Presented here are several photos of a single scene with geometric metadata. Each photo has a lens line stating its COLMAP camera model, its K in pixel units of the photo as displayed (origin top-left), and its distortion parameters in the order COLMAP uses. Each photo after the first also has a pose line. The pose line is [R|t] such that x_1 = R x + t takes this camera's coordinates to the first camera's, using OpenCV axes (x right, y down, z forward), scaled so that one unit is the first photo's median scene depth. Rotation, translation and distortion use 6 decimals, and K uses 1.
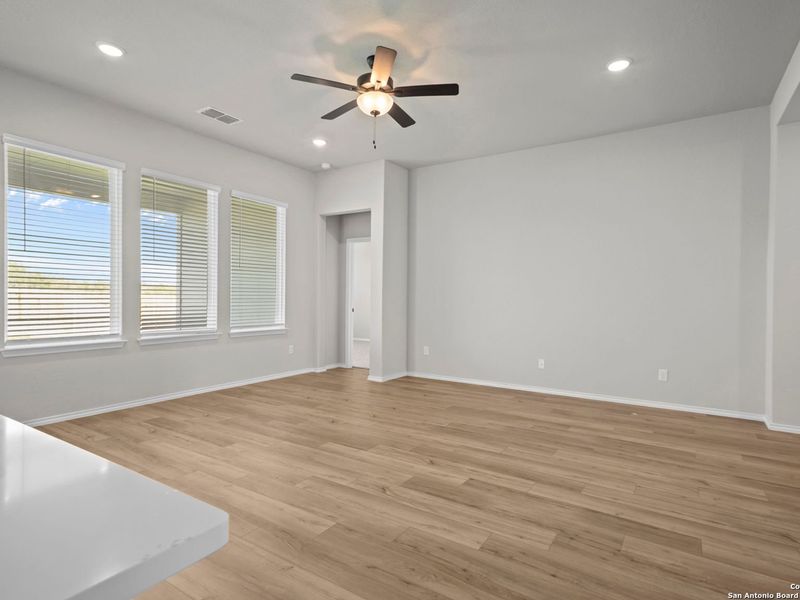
lens RADIAL K [[440.1, 0, 400.0], [0, 440.1, 300.0], [0, 0, 1]] dist [-0.027079, 0.001909]
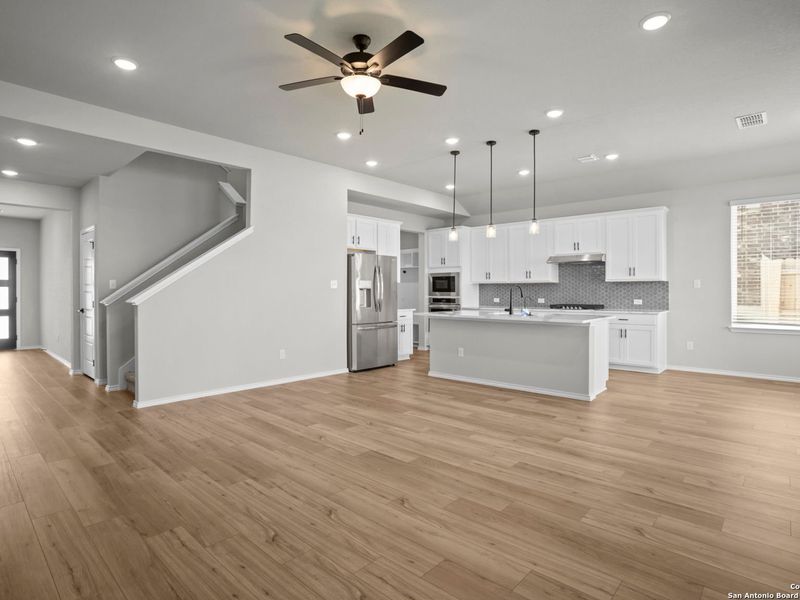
lens RADIAL K [[440.1, 0, 400.0], [0, 440.1, 300.0], [0, 0, 1]] dist [-0.027079, 0.001909]
pose [[-0.986621, -0.012964, 0.162515, -0.300134], [-0.008647, 0.999591, 0.027247, -0.031961], [-0.162801, 0.025477, -0.986330, 1.957659]]
